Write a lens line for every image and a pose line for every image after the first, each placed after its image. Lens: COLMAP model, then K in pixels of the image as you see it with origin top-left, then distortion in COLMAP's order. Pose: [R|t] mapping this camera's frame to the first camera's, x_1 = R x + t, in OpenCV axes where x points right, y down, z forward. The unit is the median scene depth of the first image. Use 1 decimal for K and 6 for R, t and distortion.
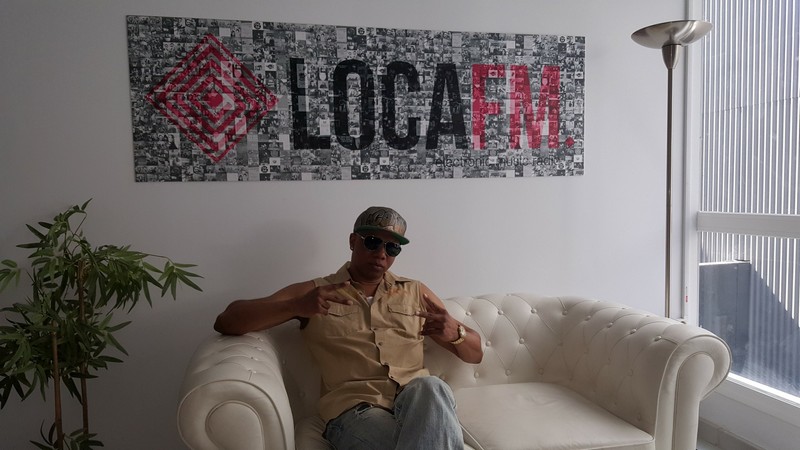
lens RADIAL K [[623.1, 0, 425.5], [0, 623.1, 245.0], [0, 0, 1]] dist [0.075083, -0.155697]
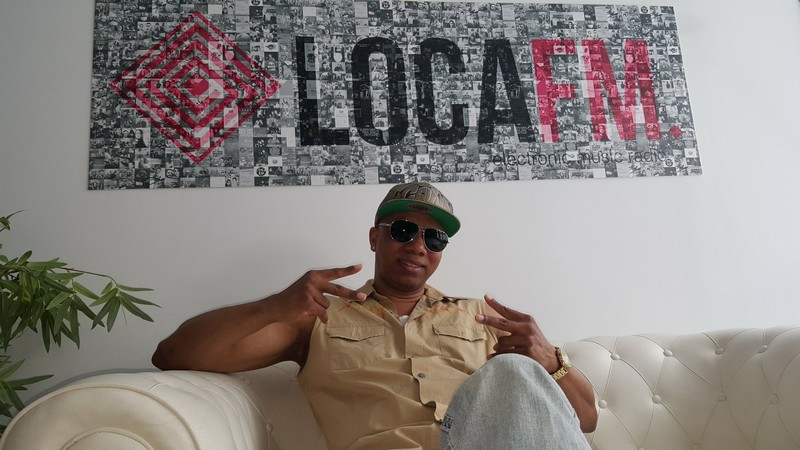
lens RADIAL K [[623.1, 0, 415.8], [0, 623.1, 228.7], [0, 0, 1]] dist [0.075083, -0.155697]
pose [[0.991211, -0.079066, -0.106065, -0.002632], [0.044673, 0.954699, -0.294200, 0.162243], [0.124521, 0.286876, 0.949840, 0.325332]]
